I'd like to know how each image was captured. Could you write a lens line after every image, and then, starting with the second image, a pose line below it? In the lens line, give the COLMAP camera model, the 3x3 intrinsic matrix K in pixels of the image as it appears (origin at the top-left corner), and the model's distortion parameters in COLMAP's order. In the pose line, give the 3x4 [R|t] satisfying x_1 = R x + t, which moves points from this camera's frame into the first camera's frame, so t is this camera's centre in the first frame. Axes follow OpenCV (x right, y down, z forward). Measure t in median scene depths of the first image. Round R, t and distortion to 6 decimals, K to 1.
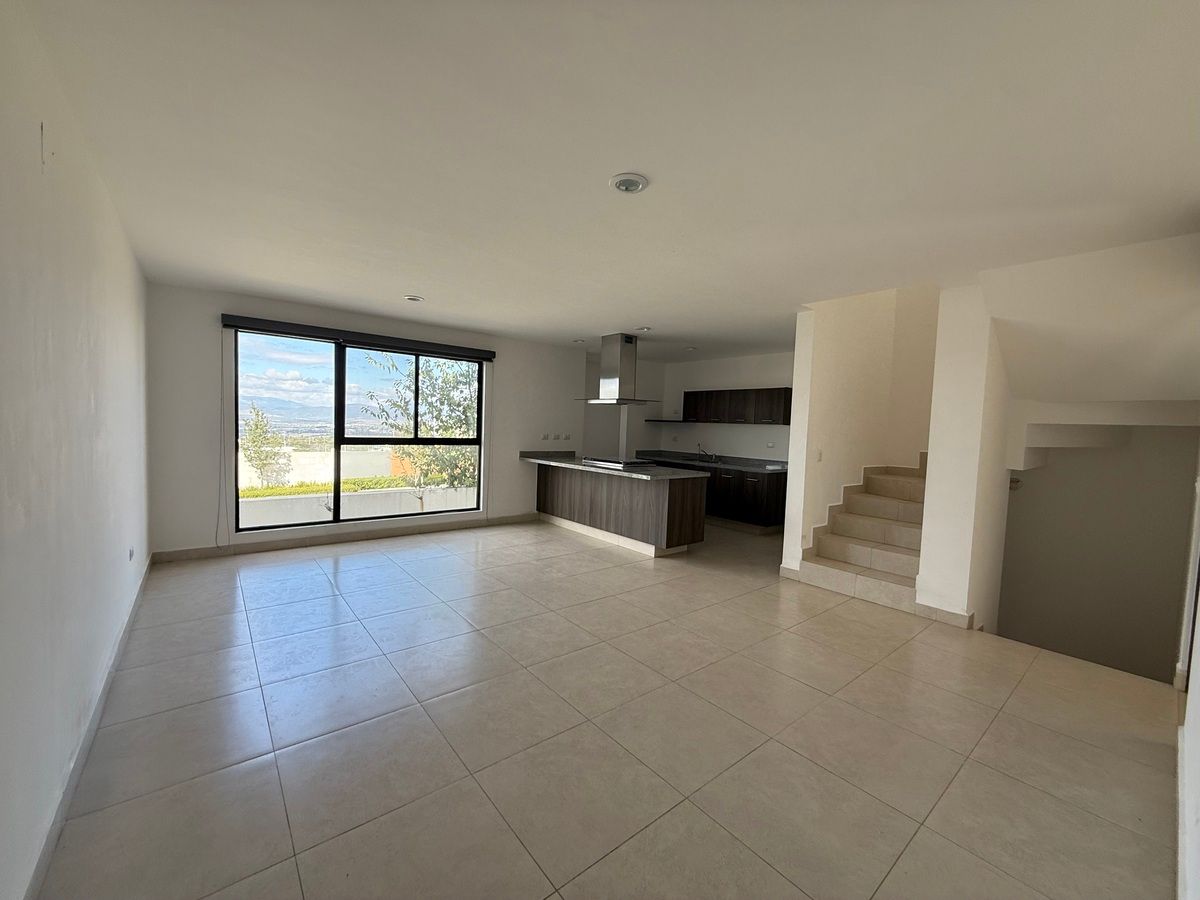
lens RADIAL K [[477.7, 0, 597.5], [0, 477.7, 450.6], [0, 0, 1]] dist [-0.000141, -0.000001]
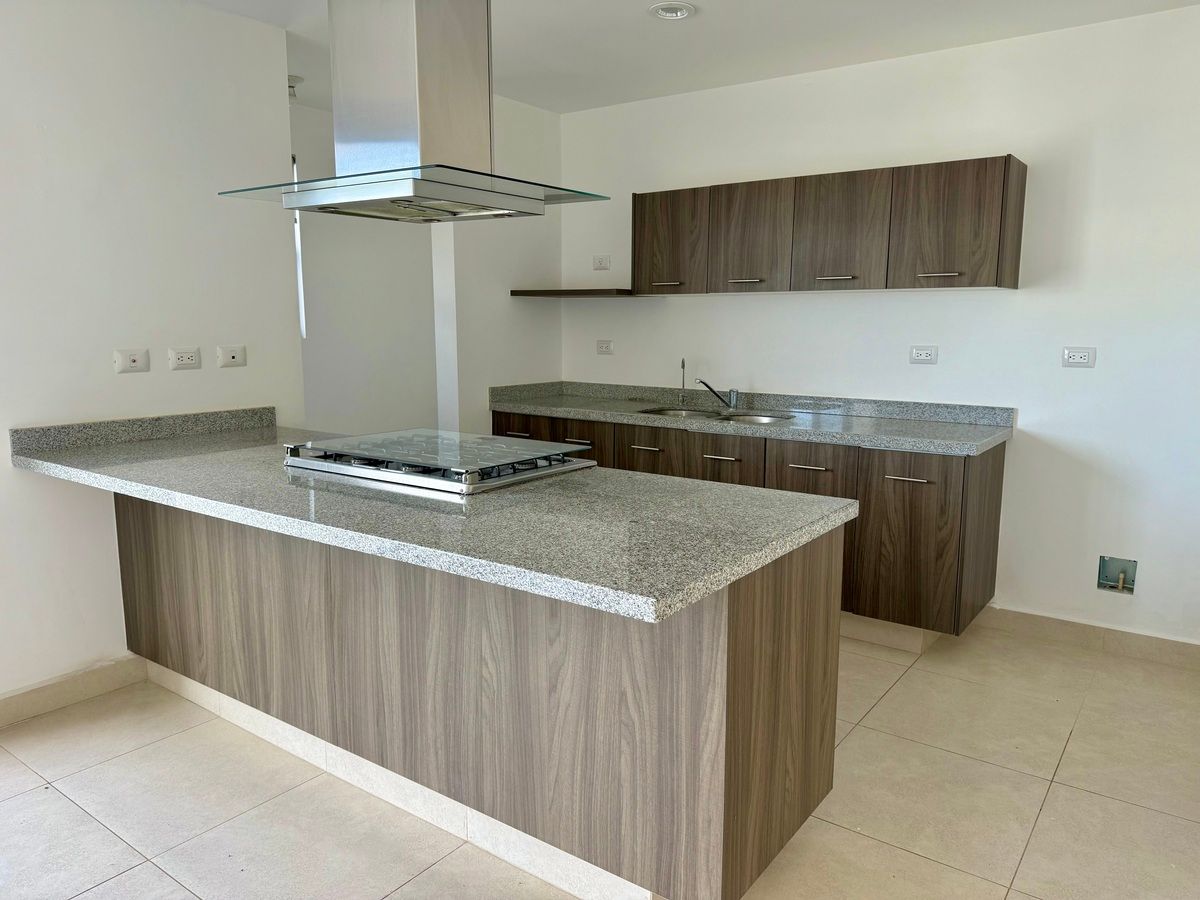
lens RADIAL K [[843.3, 0, 606.5], [0, 843.3, 453.3], [0, 0, 1]] dist [0.009212, 0.000559]
pose [[0.966681, -0.071812, 0.245707, 0.018035], [0.043982, 0.992165, 0.116938, -0.021942], [-0.252179, -0.102235, 0.962265, 0.506111]]
